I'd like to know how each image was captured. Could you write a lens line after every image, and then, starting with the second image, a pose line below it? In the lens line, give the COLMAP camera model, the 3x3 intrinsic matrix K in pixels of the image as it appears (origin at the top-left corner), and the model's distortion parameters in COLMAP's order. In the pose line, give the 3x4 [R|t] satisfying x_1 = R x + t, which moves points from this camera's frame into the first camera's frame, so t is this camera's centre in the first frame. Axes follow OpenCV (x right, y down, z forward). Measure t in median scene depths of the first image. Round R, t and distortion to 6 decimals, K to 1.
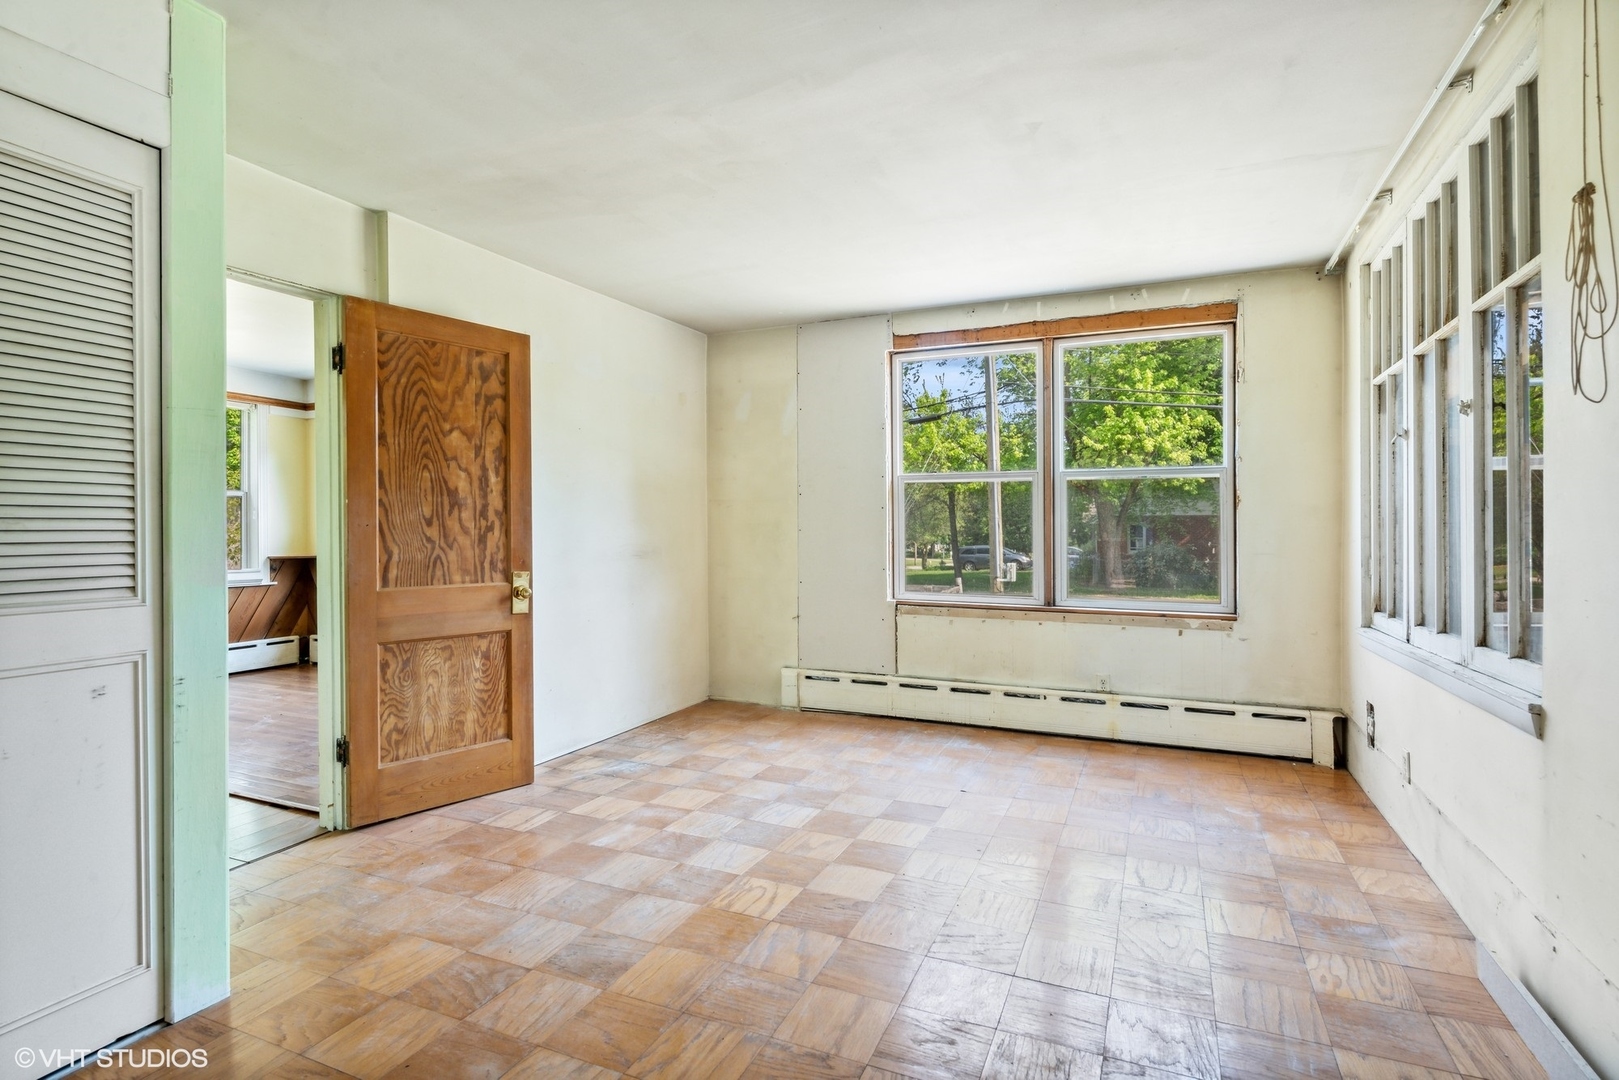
lens RADIAL K [[805.6, 0, 809.6], [0, 805.6, 532.4], [0, 0, 1]] dist [-0.002299, -0.000118]
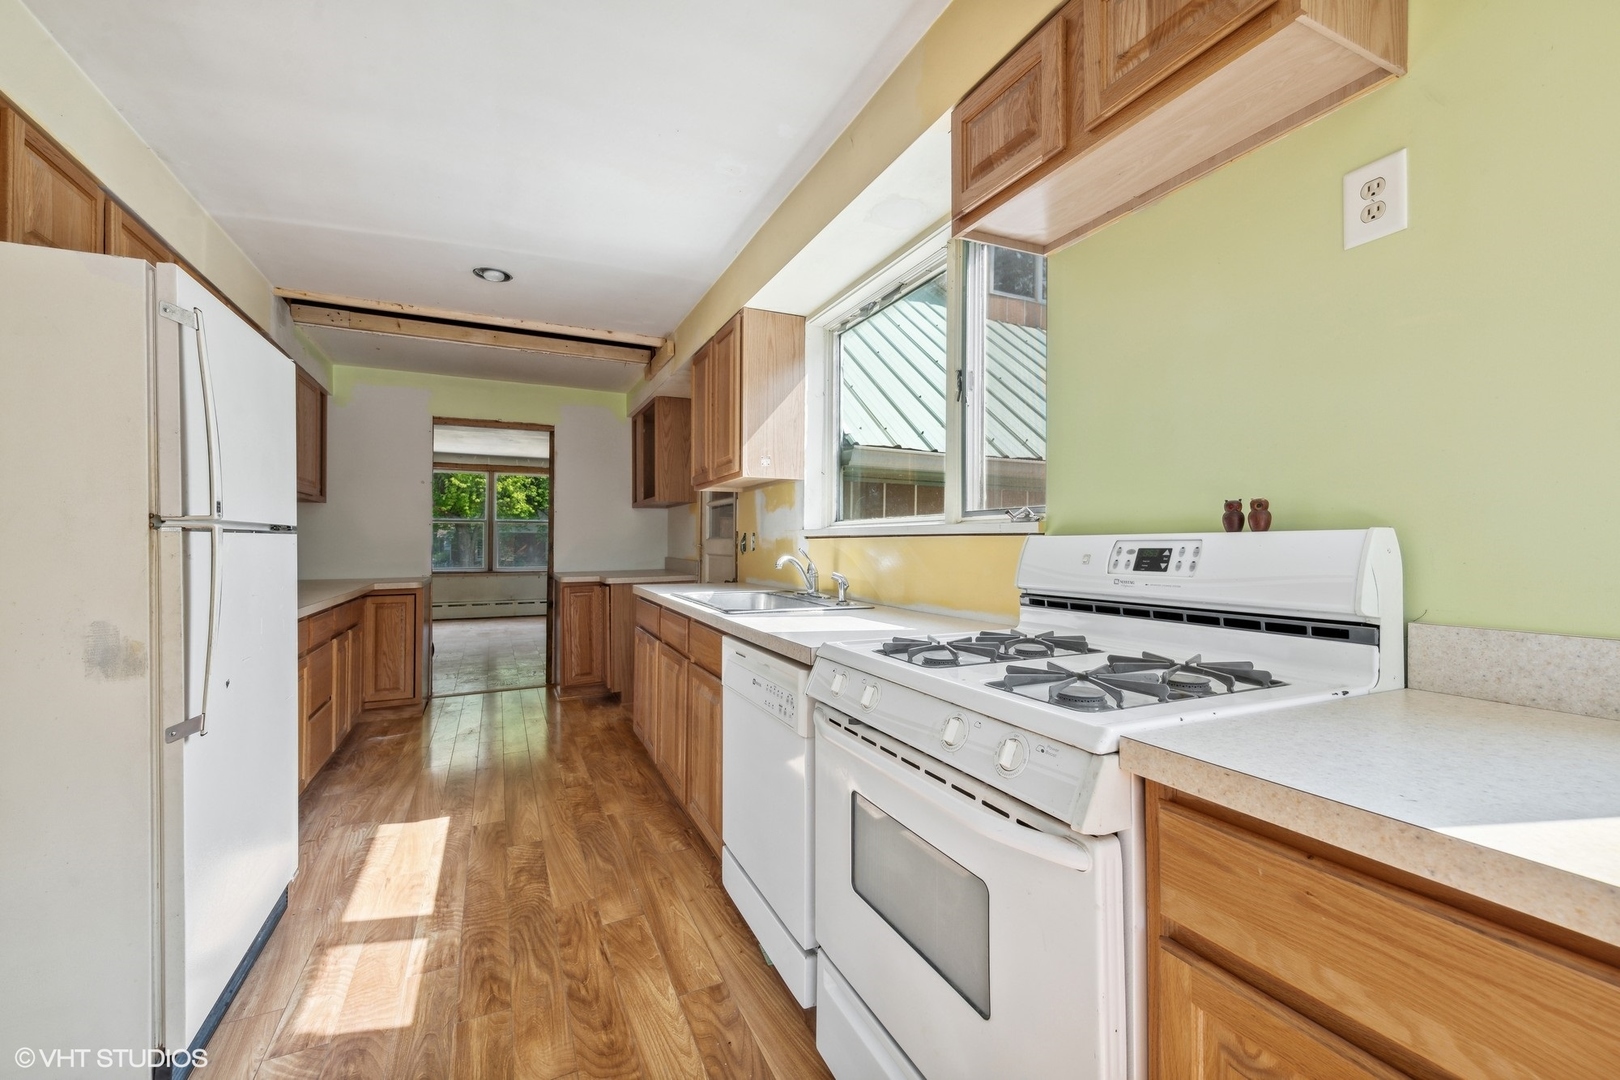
lens RADIAL K [[656.8, 0, 808.5], [0, 656.8, 541.8], [0, 0, 1]] dist [0.001156, -0.000005]
pose [[0.655018, 0.006614, 0.755584, -0.629246], [0.000966, 0.999954, -0.009591, 0.017701], [-0.755613, 0.007012, 0.654981, -1.169279]]
